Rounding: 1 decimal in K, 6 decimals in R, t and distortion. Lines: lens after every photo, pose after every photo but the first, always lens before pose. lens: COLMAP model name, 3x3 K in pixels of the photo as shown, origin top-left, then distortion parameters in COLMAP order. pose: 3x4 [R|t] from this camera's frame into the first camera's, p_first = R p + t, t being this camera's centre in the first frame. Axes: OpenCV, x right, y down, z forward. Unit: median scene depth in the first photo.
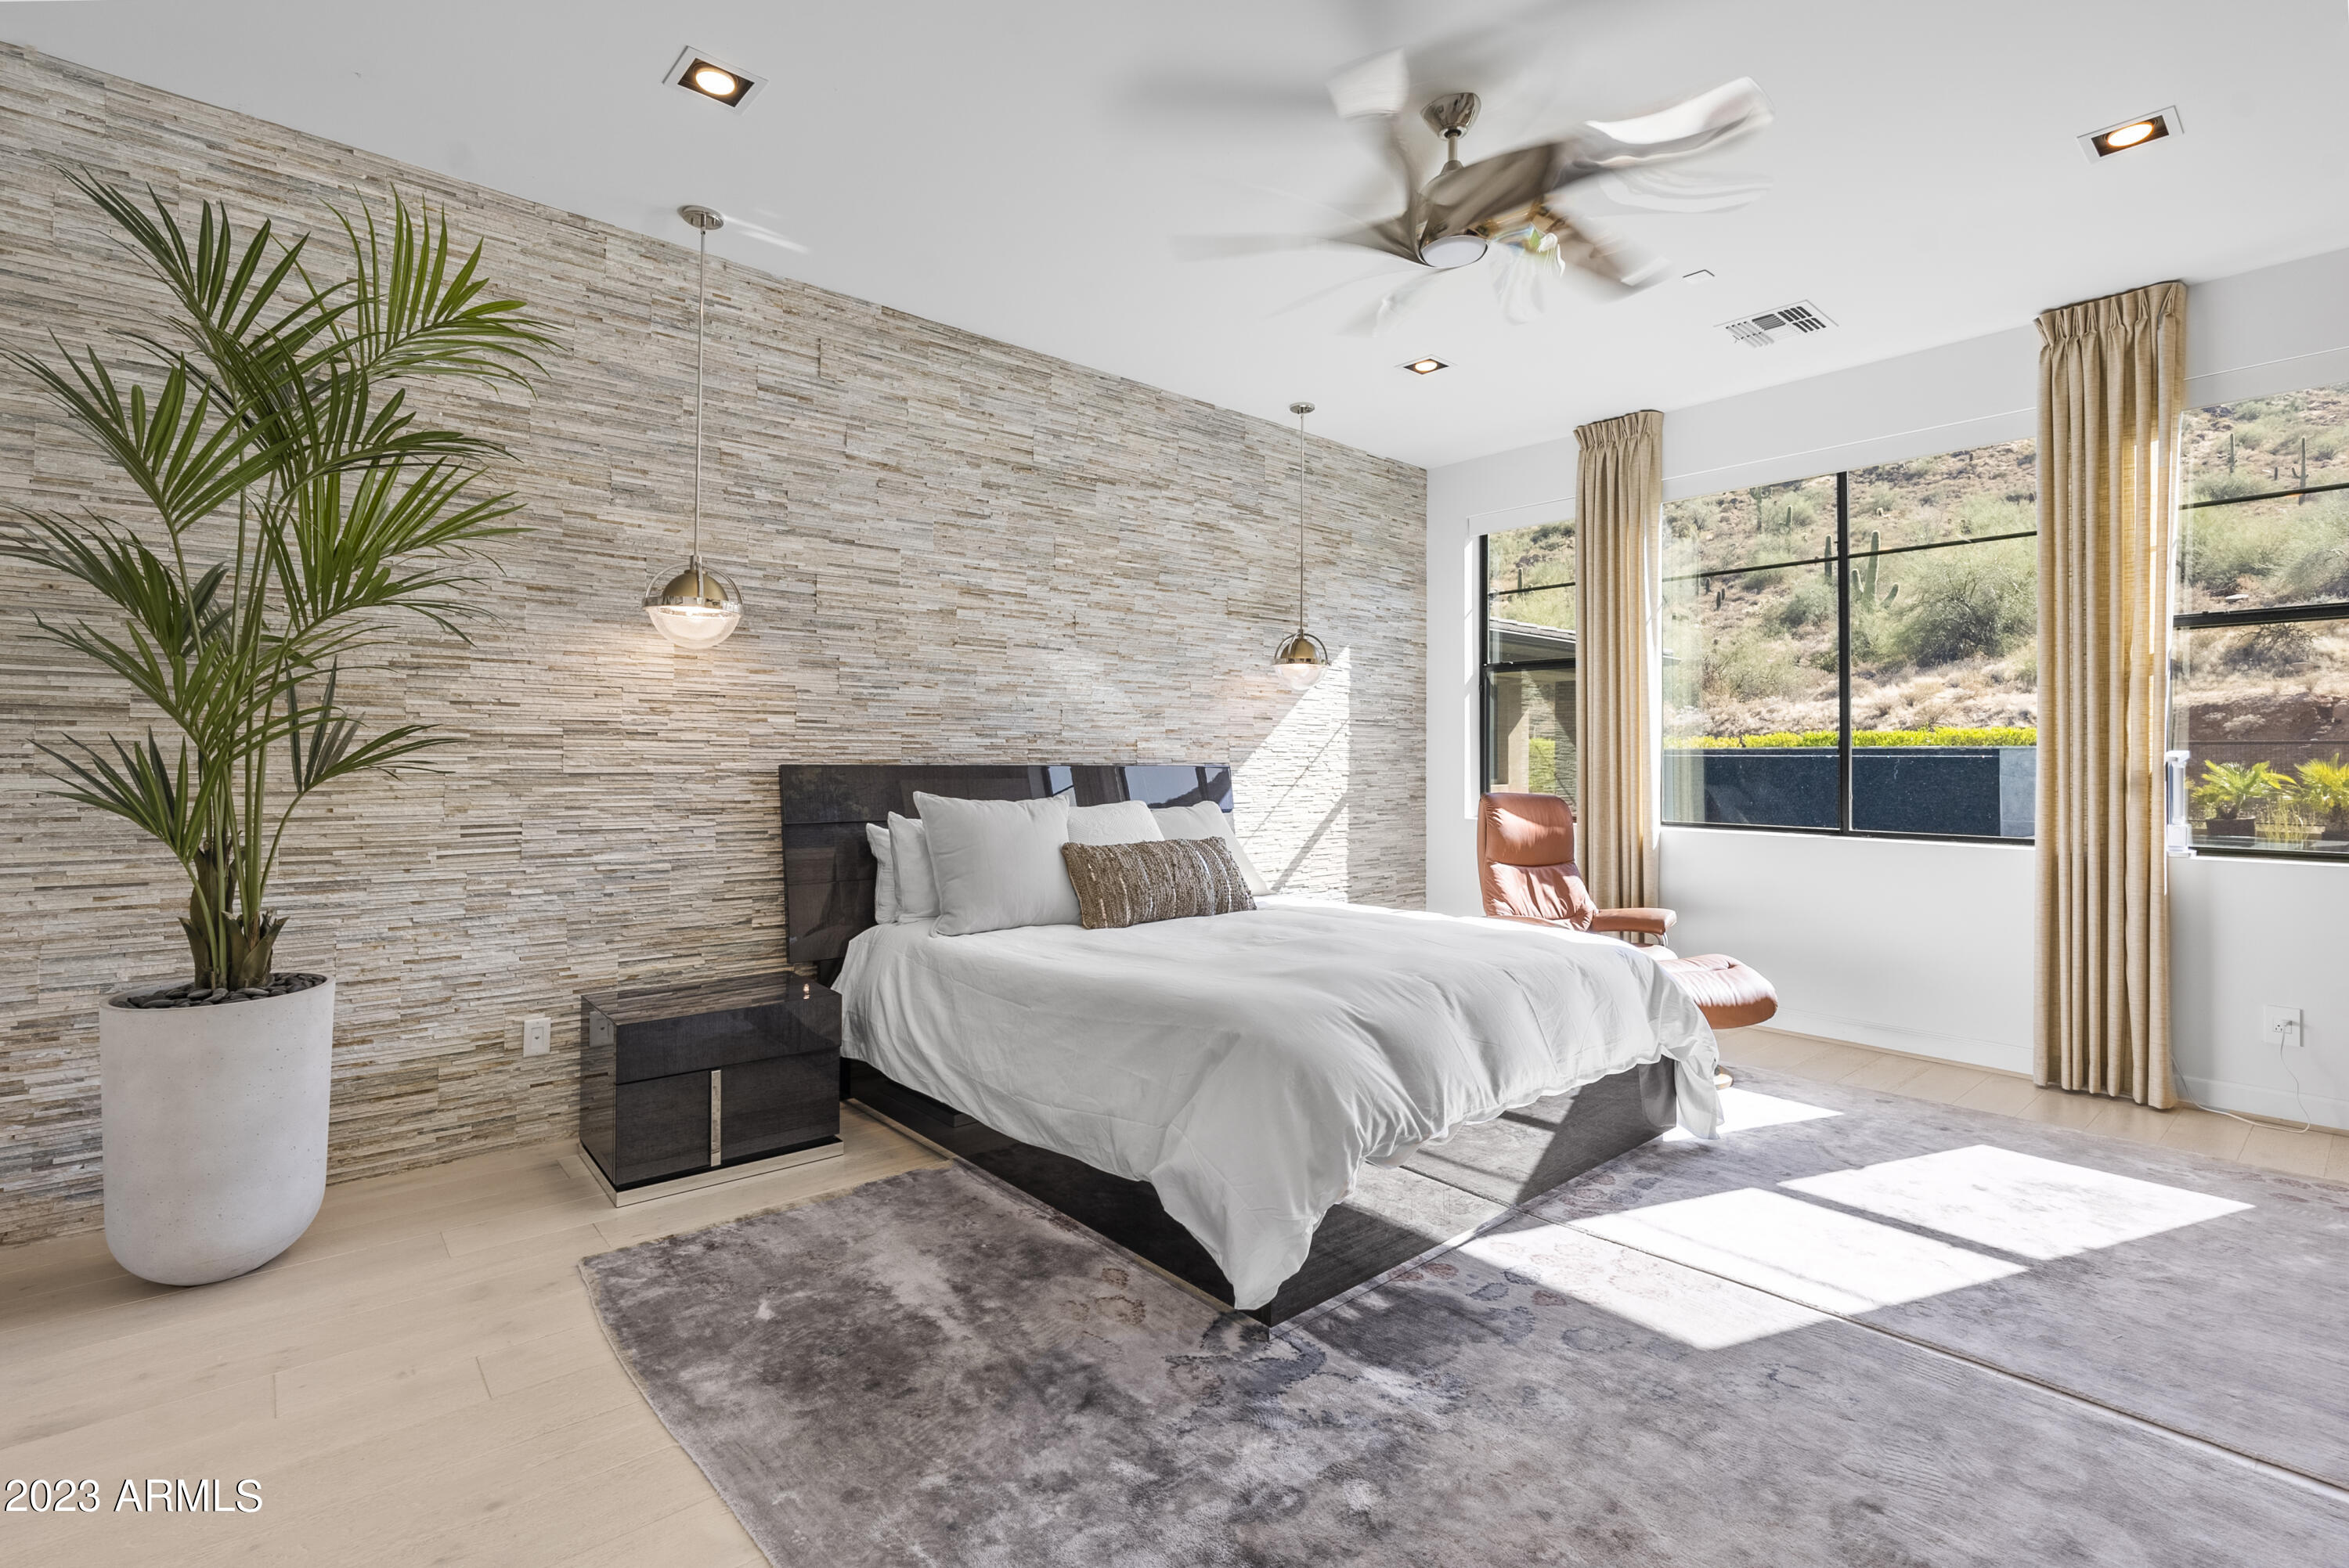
lens RADIAL K [[1060.0, 0, 1157.6], [0, 1060.0, 748.7], [0, 0, 1]] dist [-0.010693, 0.002905]
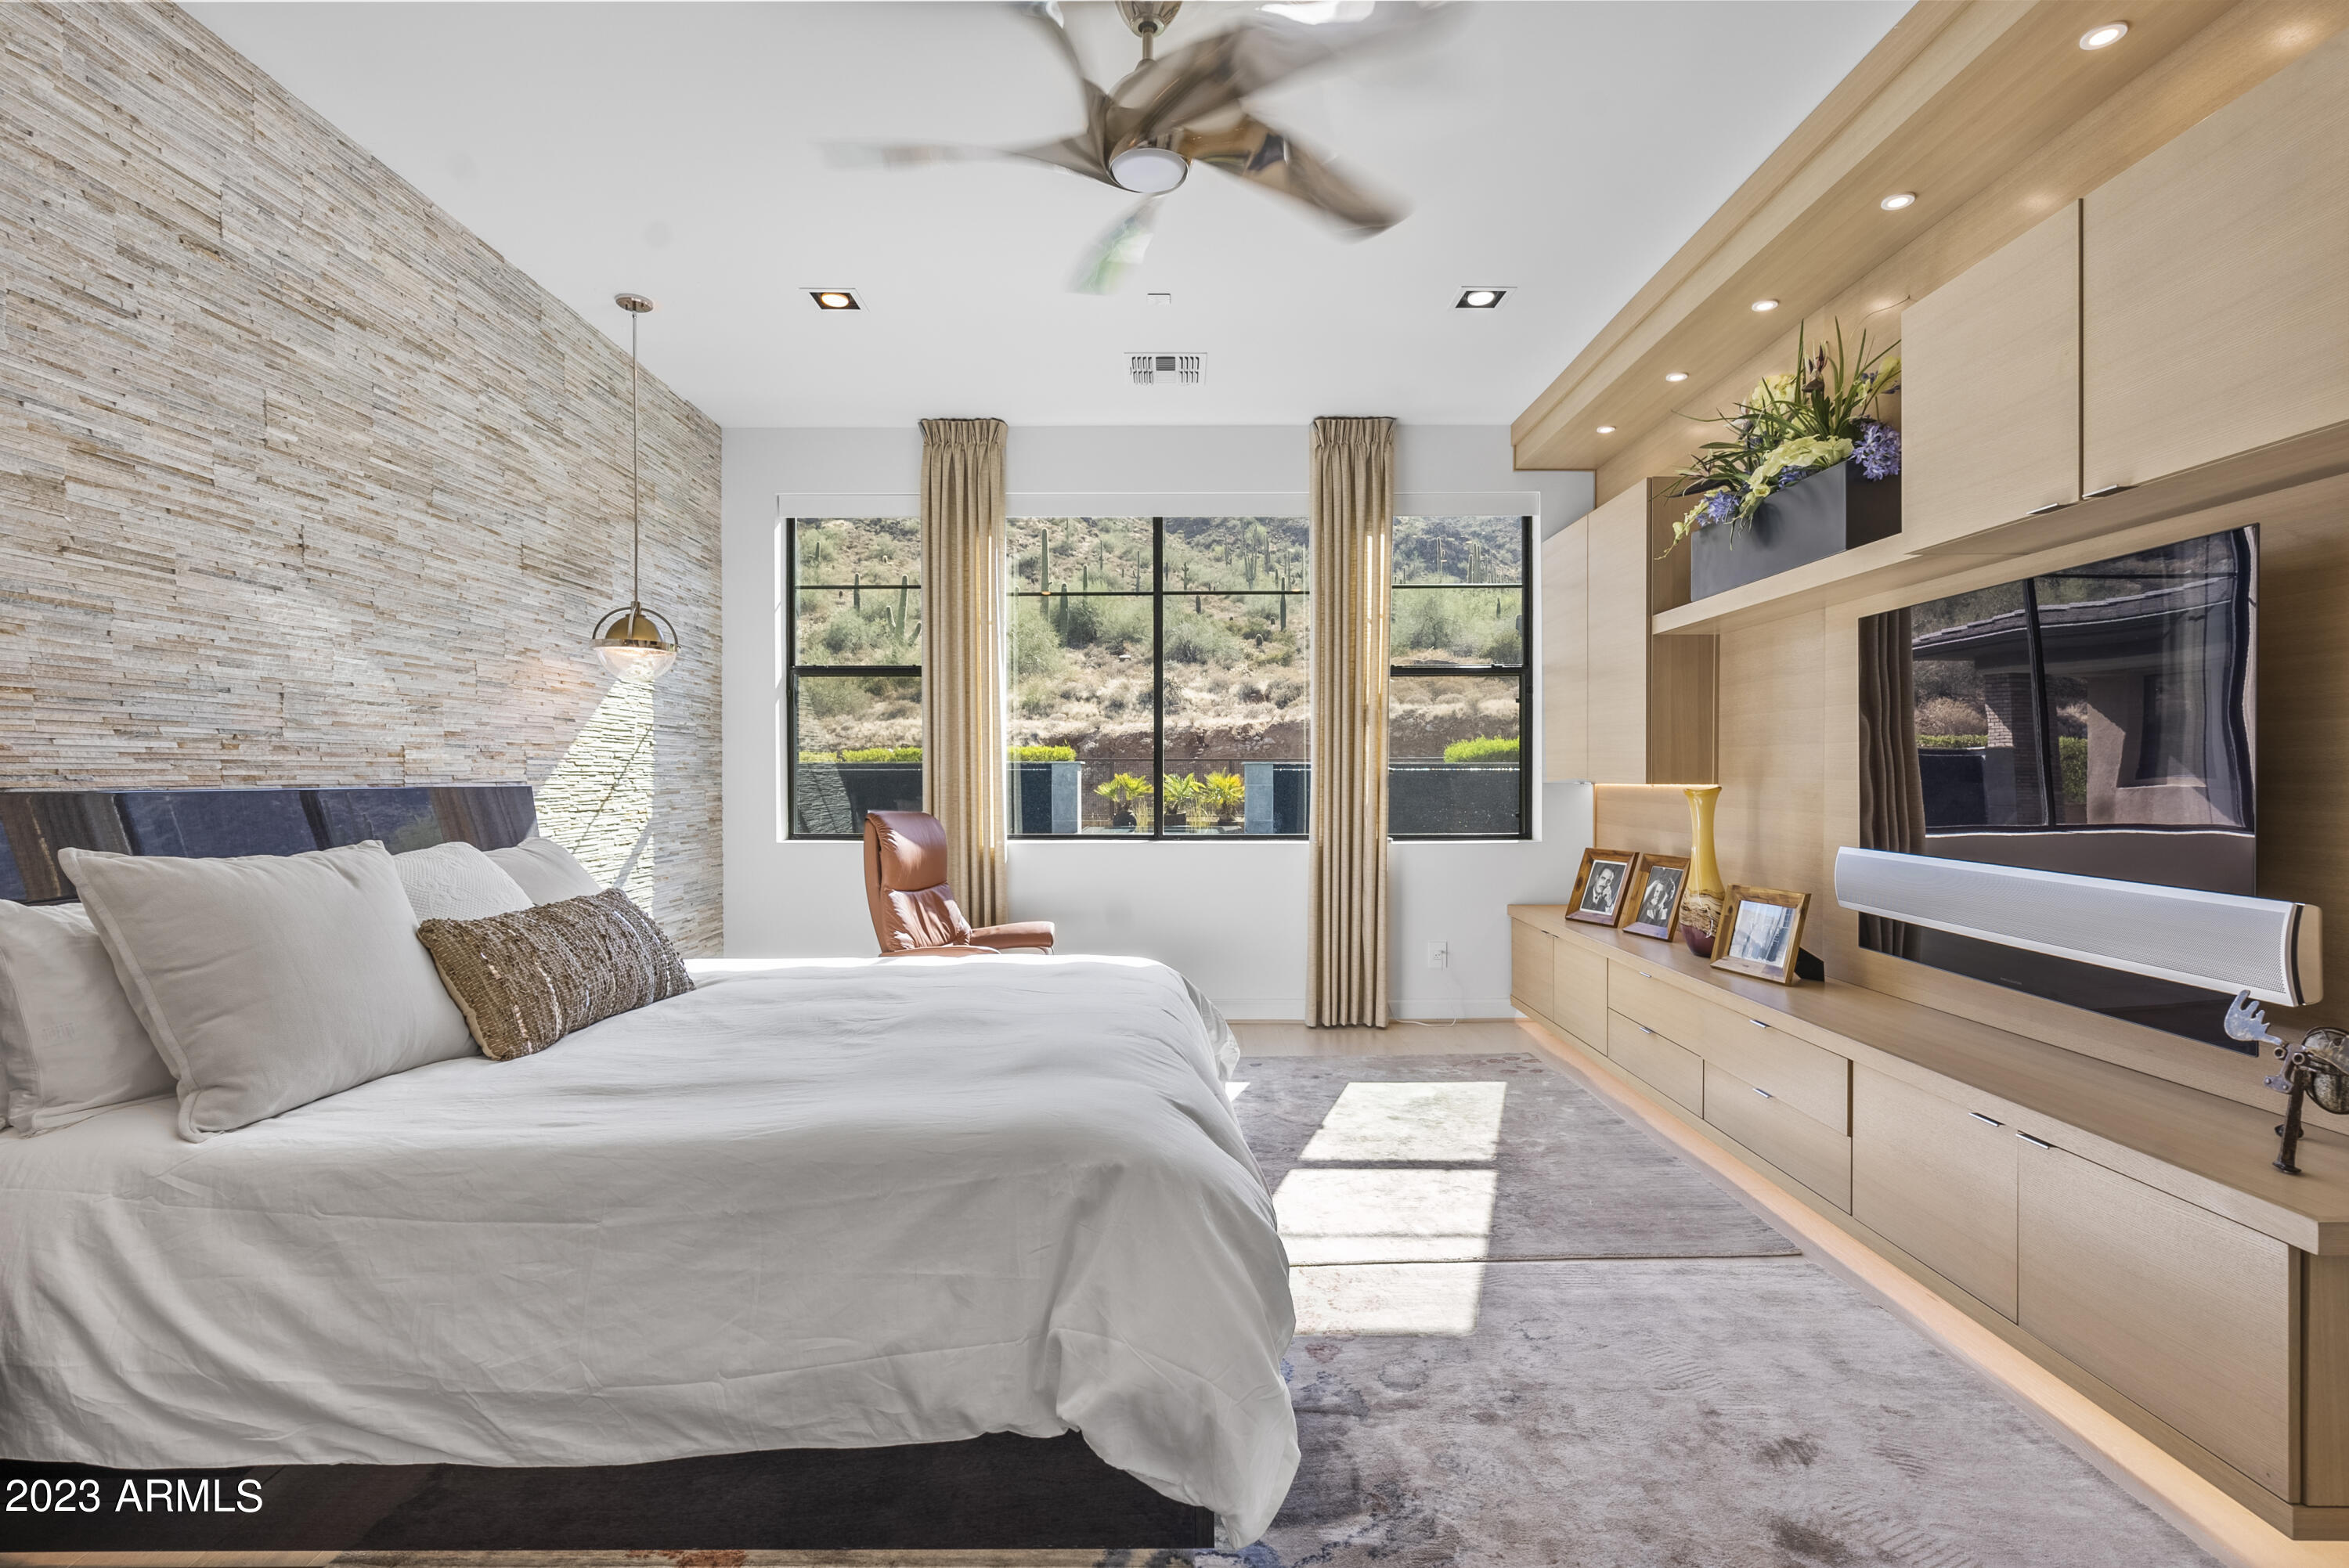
lens RADIAL K [[1060.0, 0, 1135.7], [0, 1060.0, 793.2], [0, 0, 1]] dist [-0.010693, 0.002905]
pose [[0.652545, -0.019117, 0.757508, -0.223381], [-0.002520, 0.999621, 0.027398, 0.001215], [-0.757745, -0.019788, 0.652250, 0.268667]]
